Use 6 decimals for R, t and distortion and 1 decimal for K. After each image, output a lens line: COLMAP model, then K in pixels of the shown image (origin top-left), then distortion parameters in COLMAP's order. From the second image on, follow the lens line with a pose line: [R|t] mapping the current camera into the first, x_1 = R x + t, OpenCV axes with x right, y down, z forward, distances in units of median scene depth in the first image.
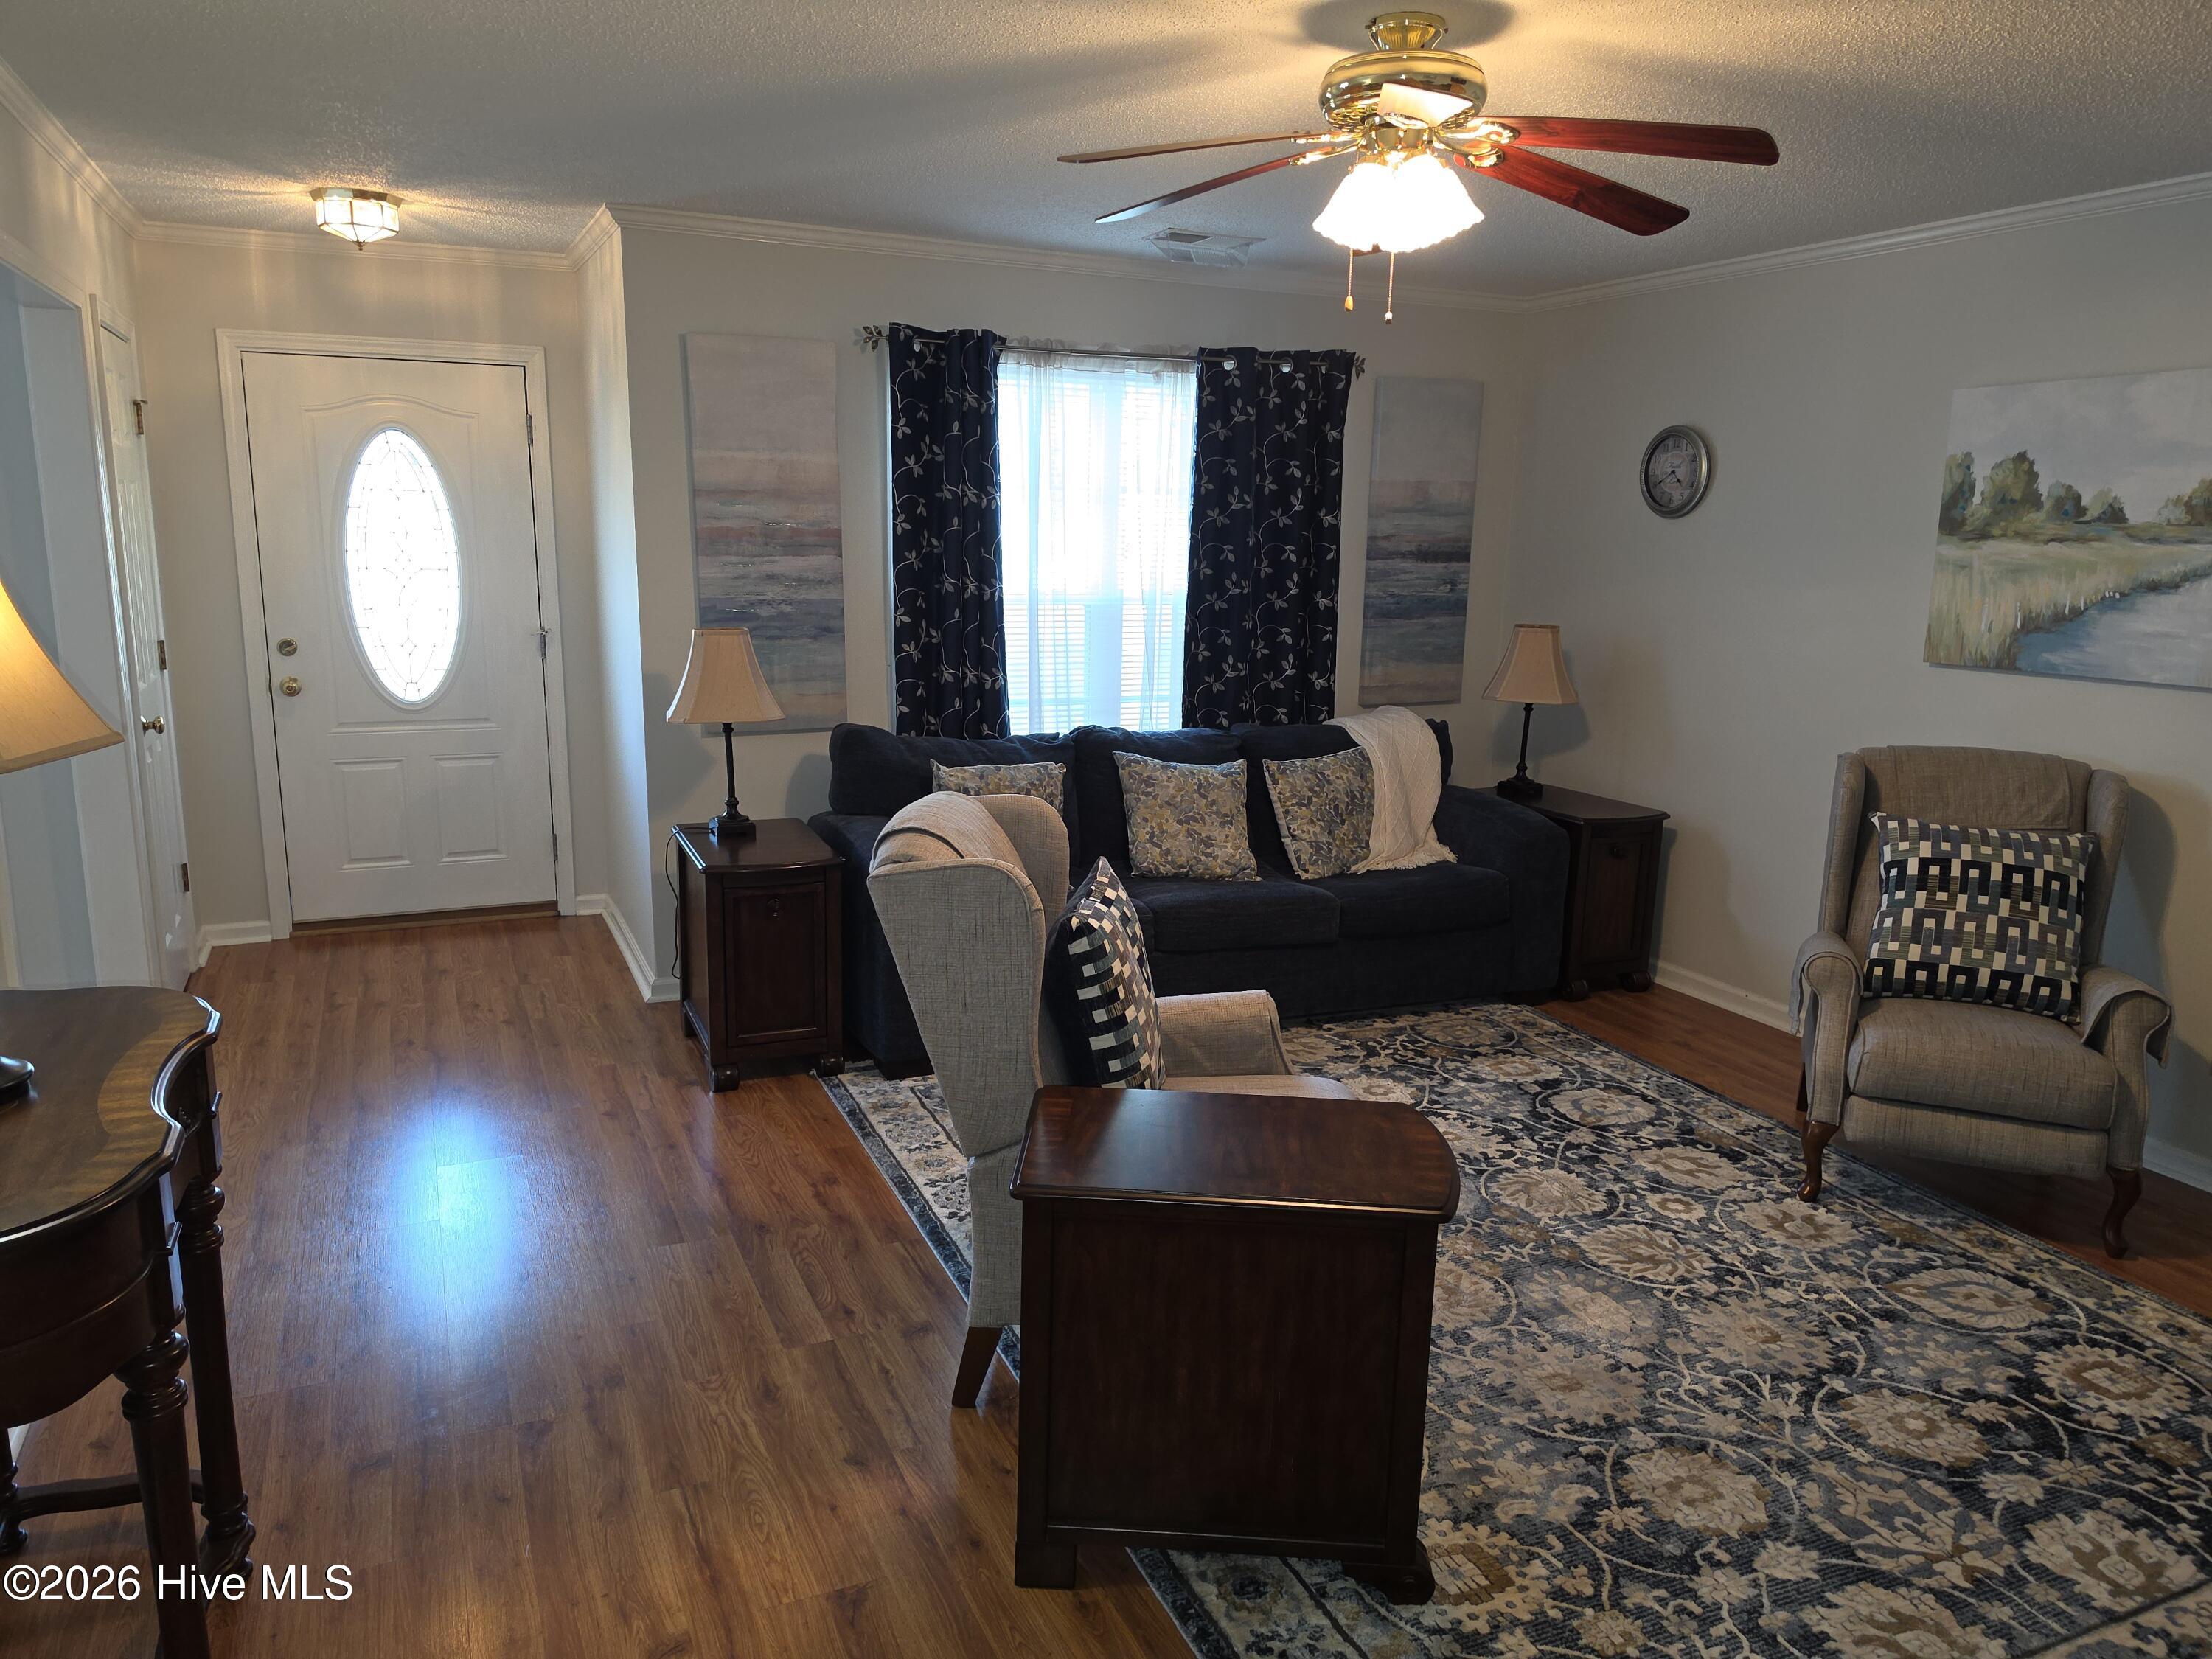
lens RADIAL K [[1527.0, 0, 1061.1], [0, 1527.0, 831.8], [0, 0, 1]] dist [0.002081, -0.014925]
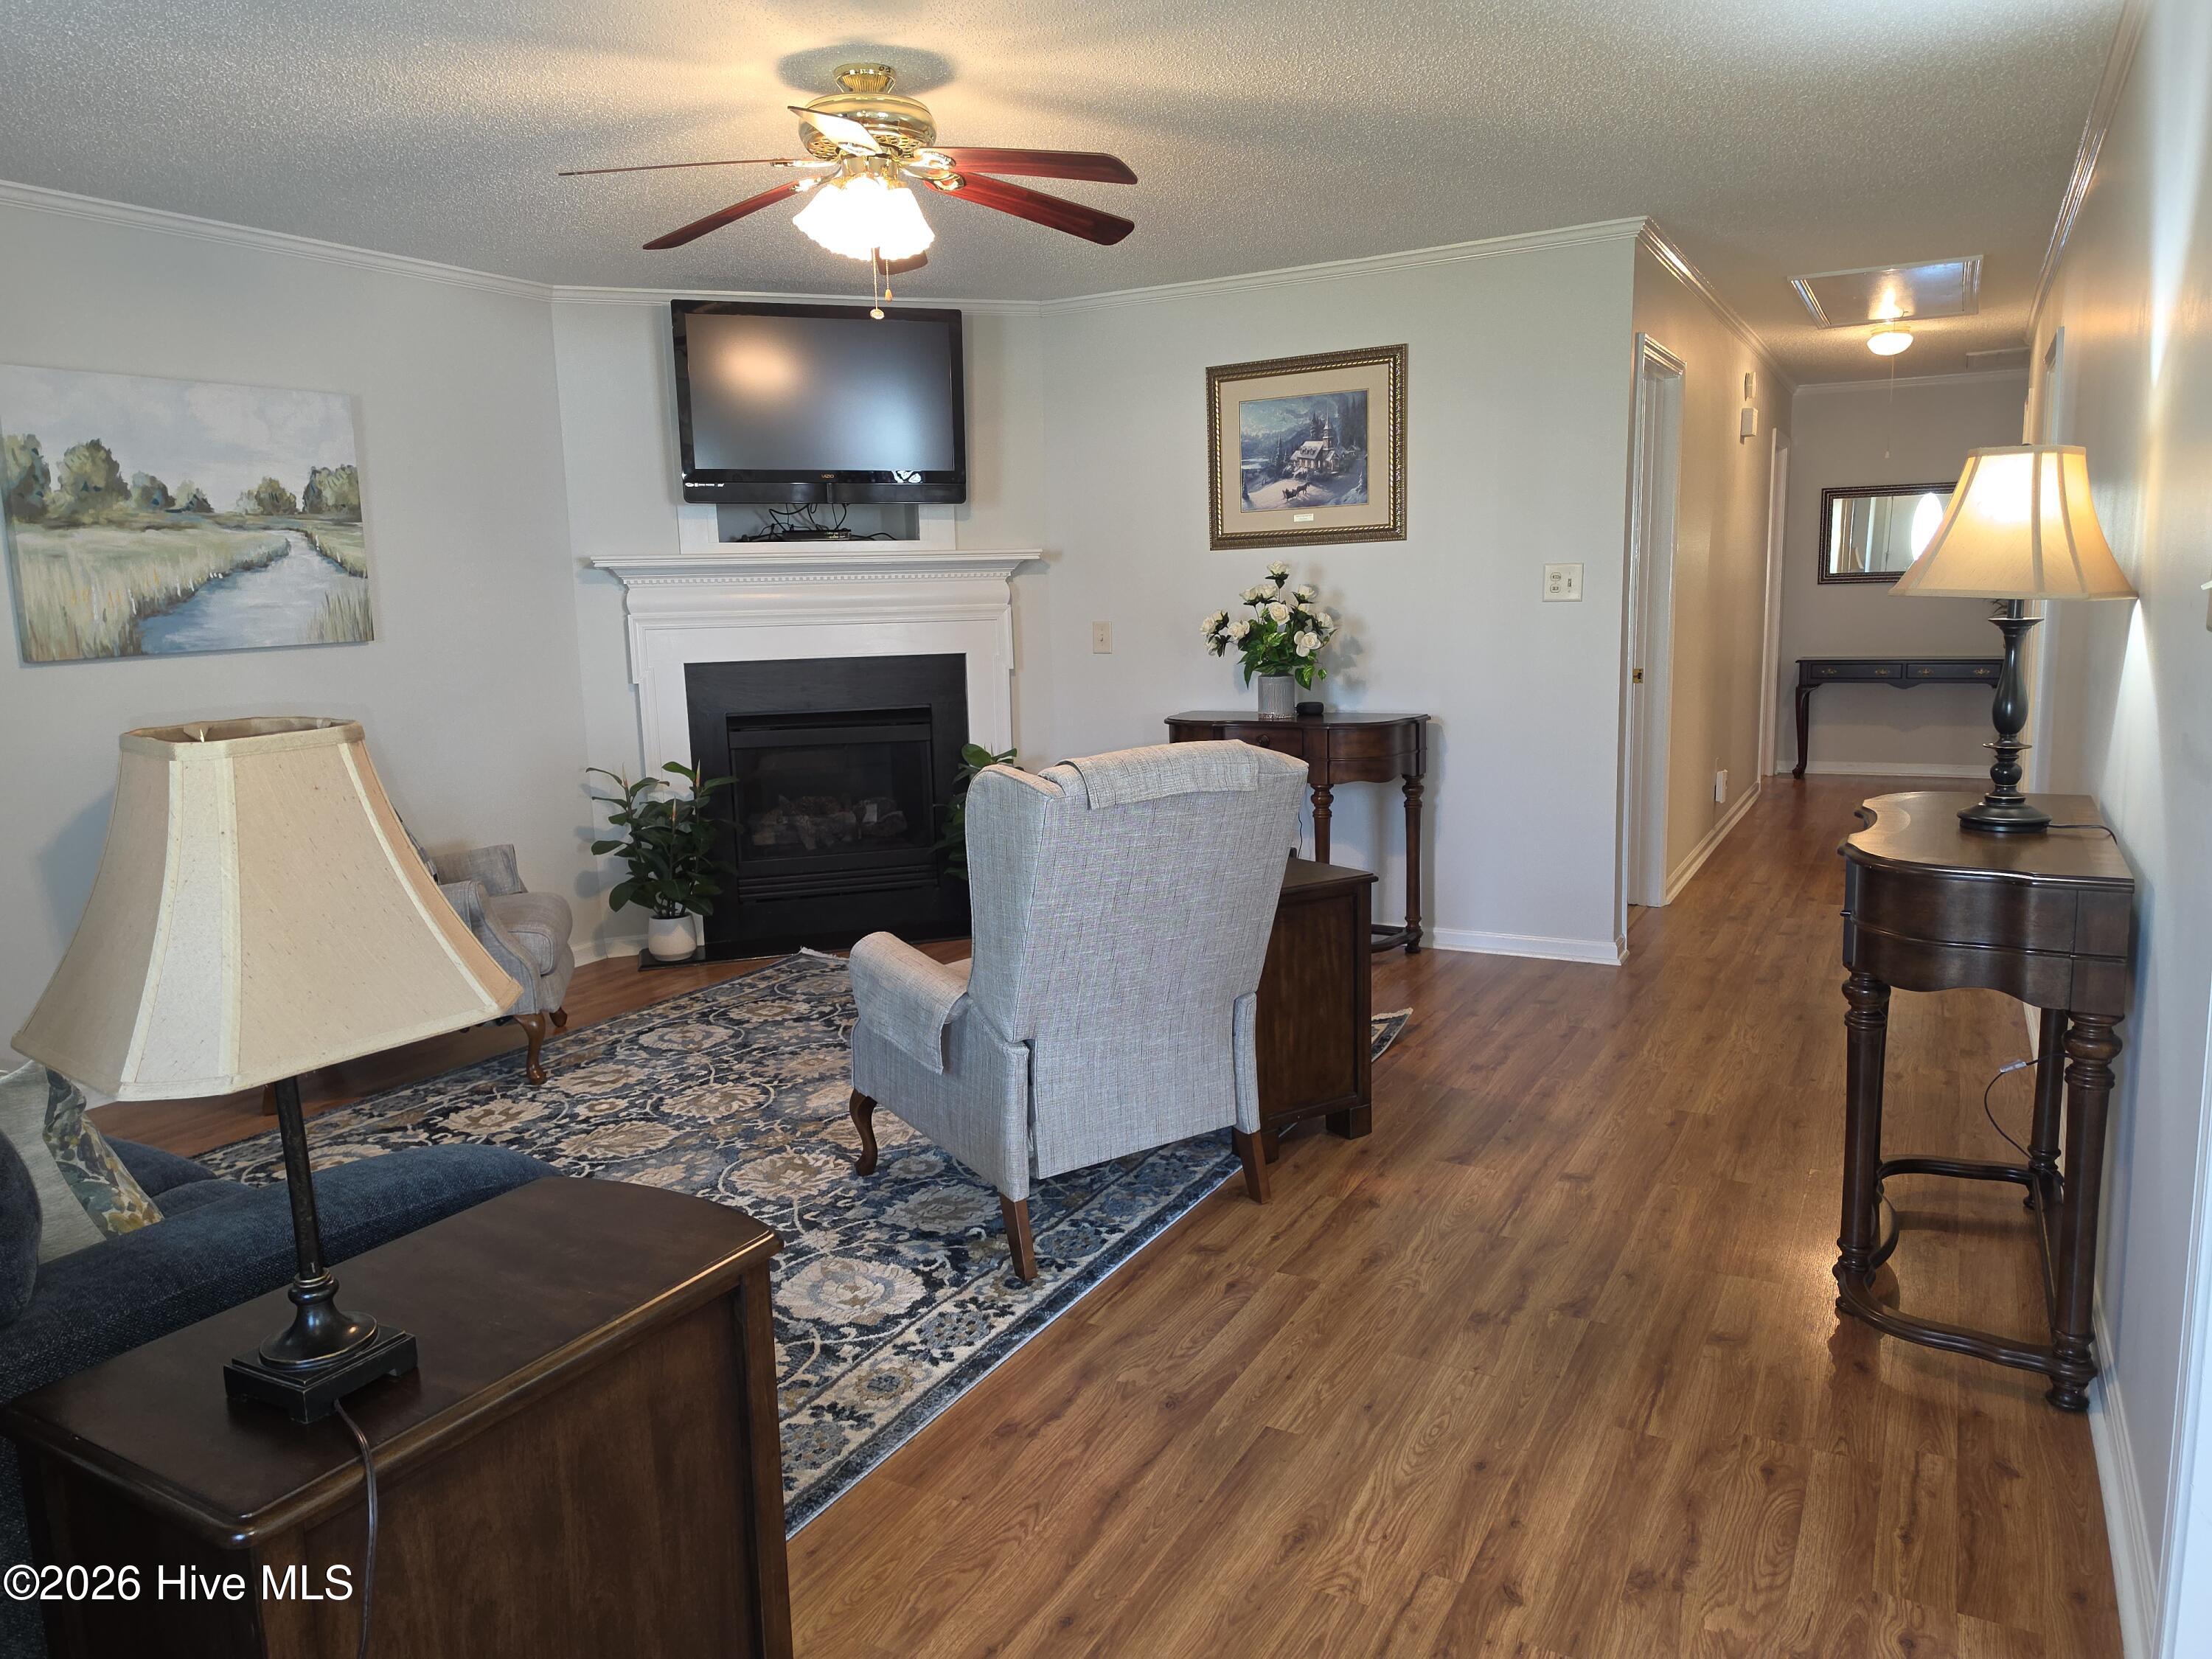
lens RADIAL K [[1534.3, 0, 1150.9], [0, 1534.3, 837.1], [0, 0, 1]] dist [-0.001837, -0.026202]
pose [[-0.646504, -0.125982, 0.752437, -0.661030], [0.164628, 0.939997, 0.298836, -0.205435], [-0.744937, 0.317071, -0.586971, 1.257749]]
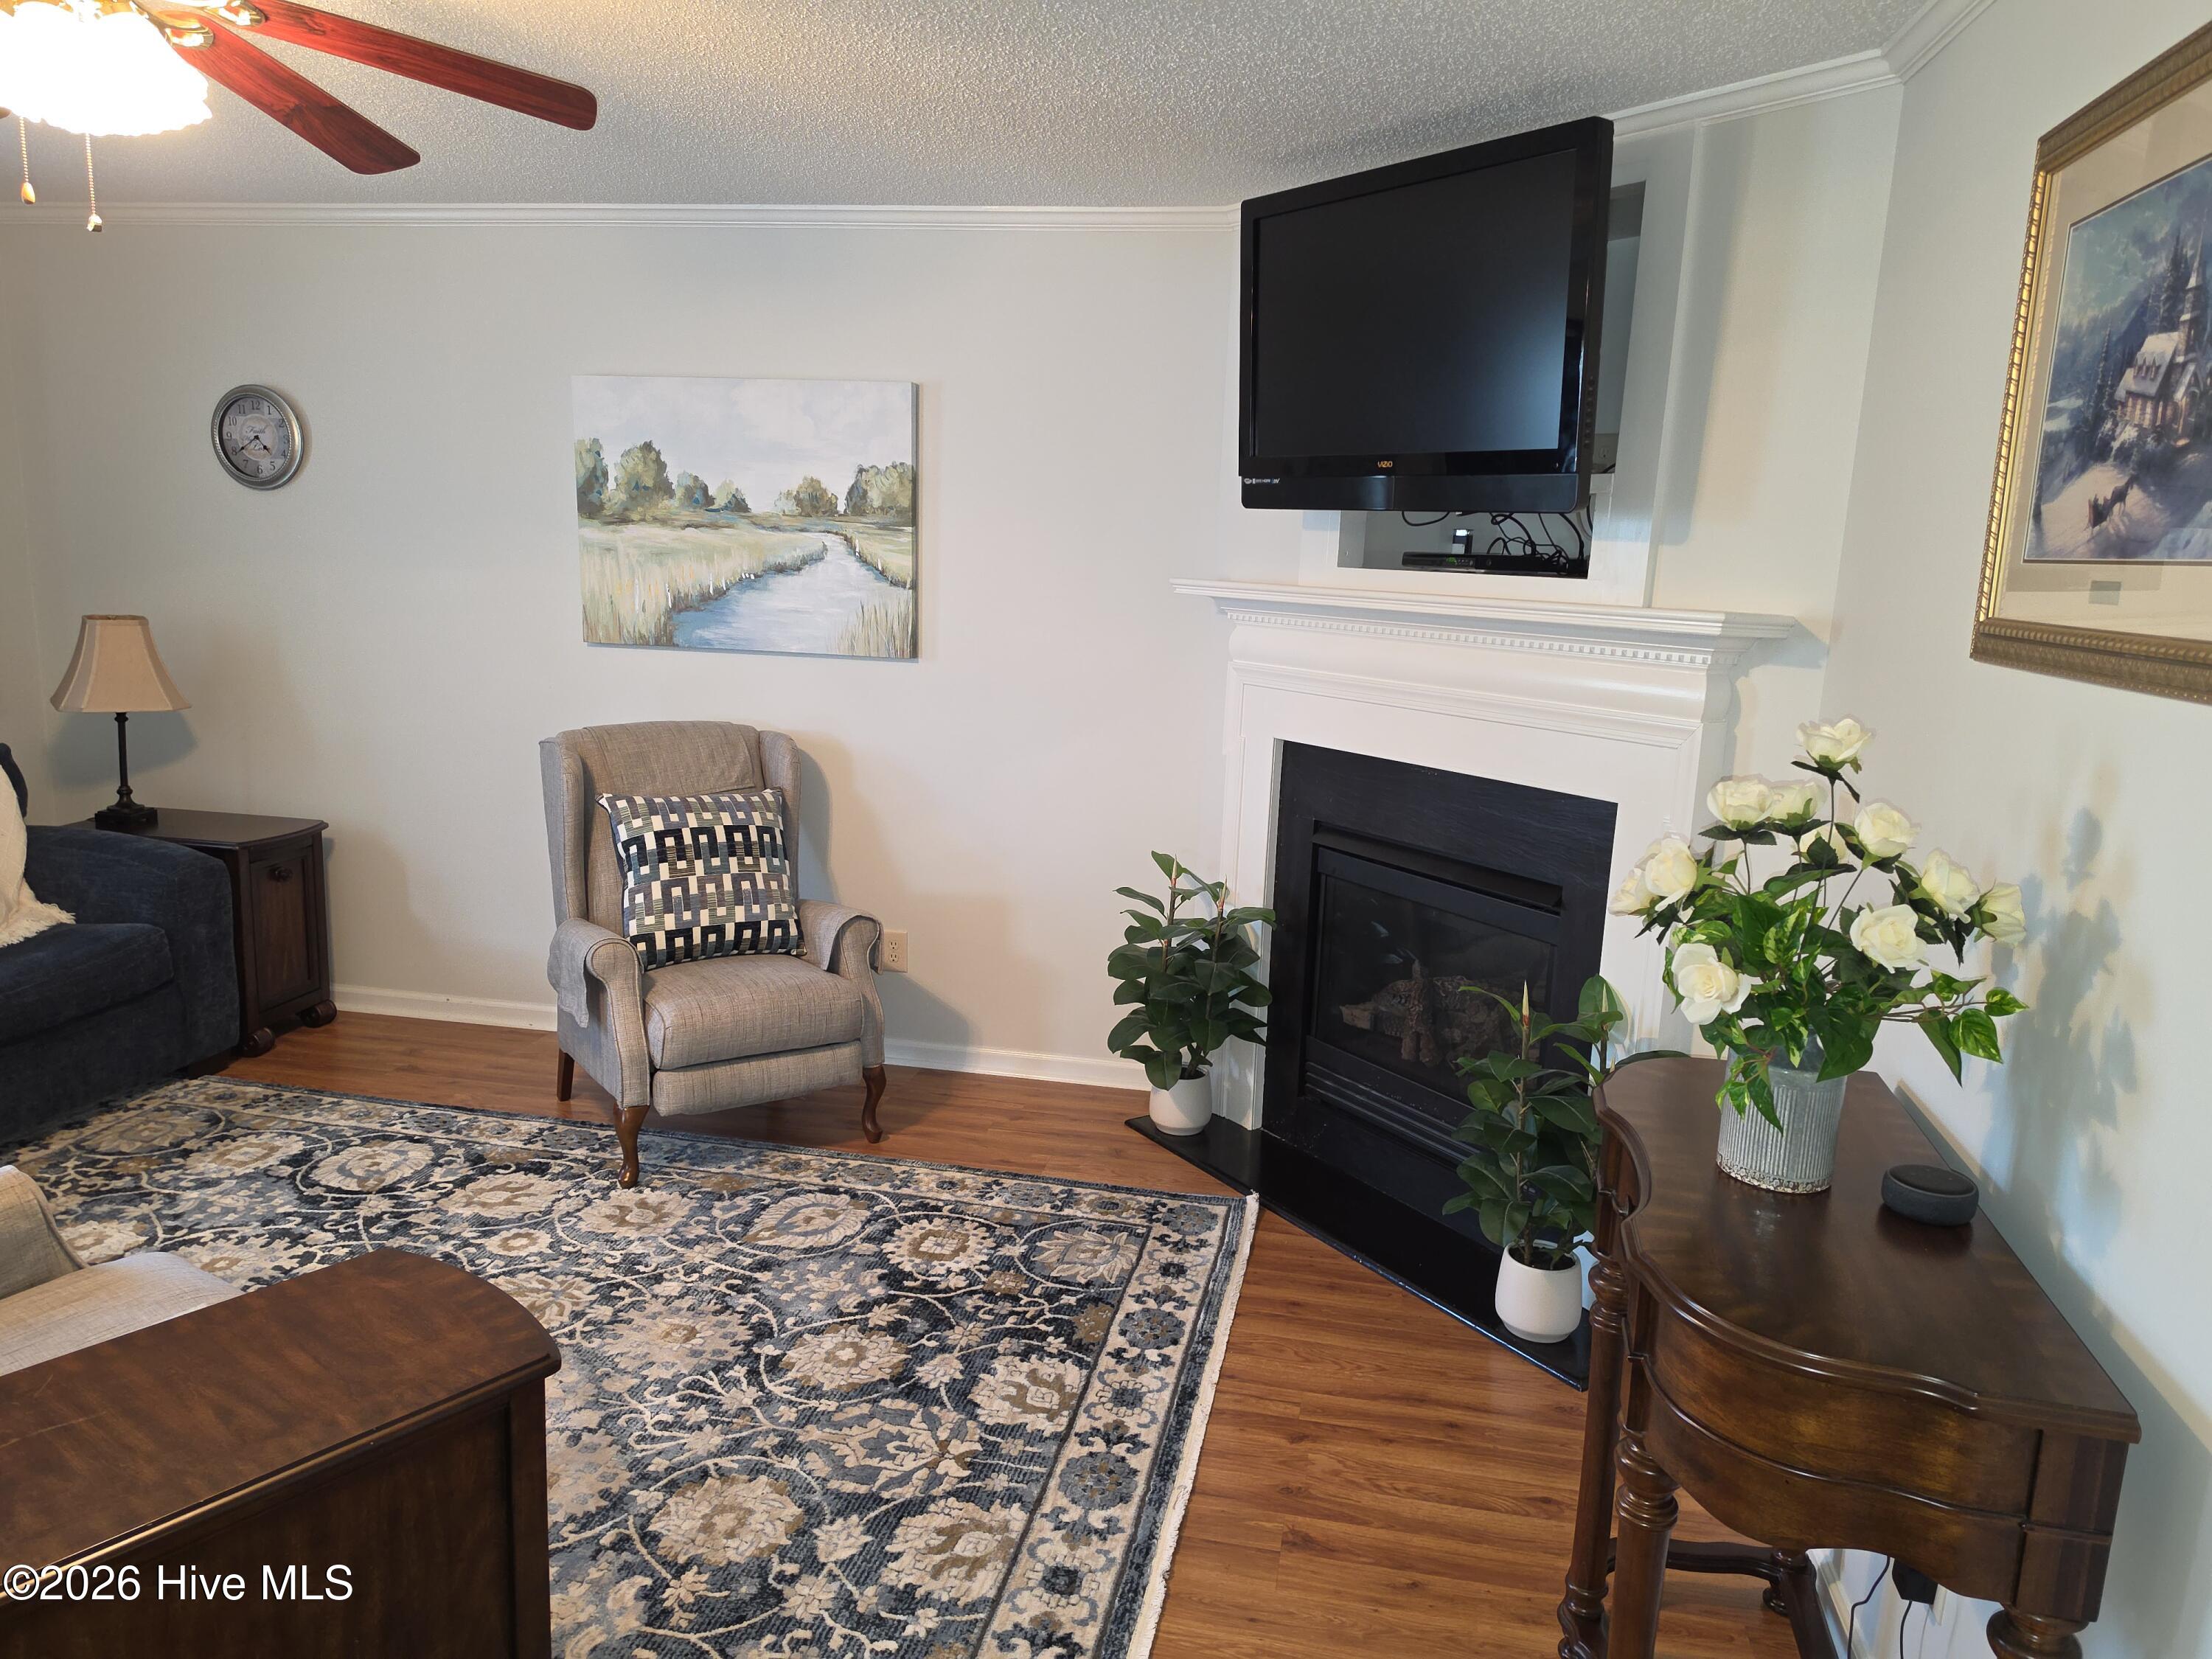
lens RADIAL K [[1526.7, 0, 1106.0], [0, 1526.7, 829.5], [0, 0, 1]] dist [0.138056, -0.214853]
pose [[0.558257, -0.152893, 0.815458, -0.129287], [0.137972, 0.986296, 0.090470, -0.038359], [-0.818115, 0.062005, 0.571702, 0.143865]]
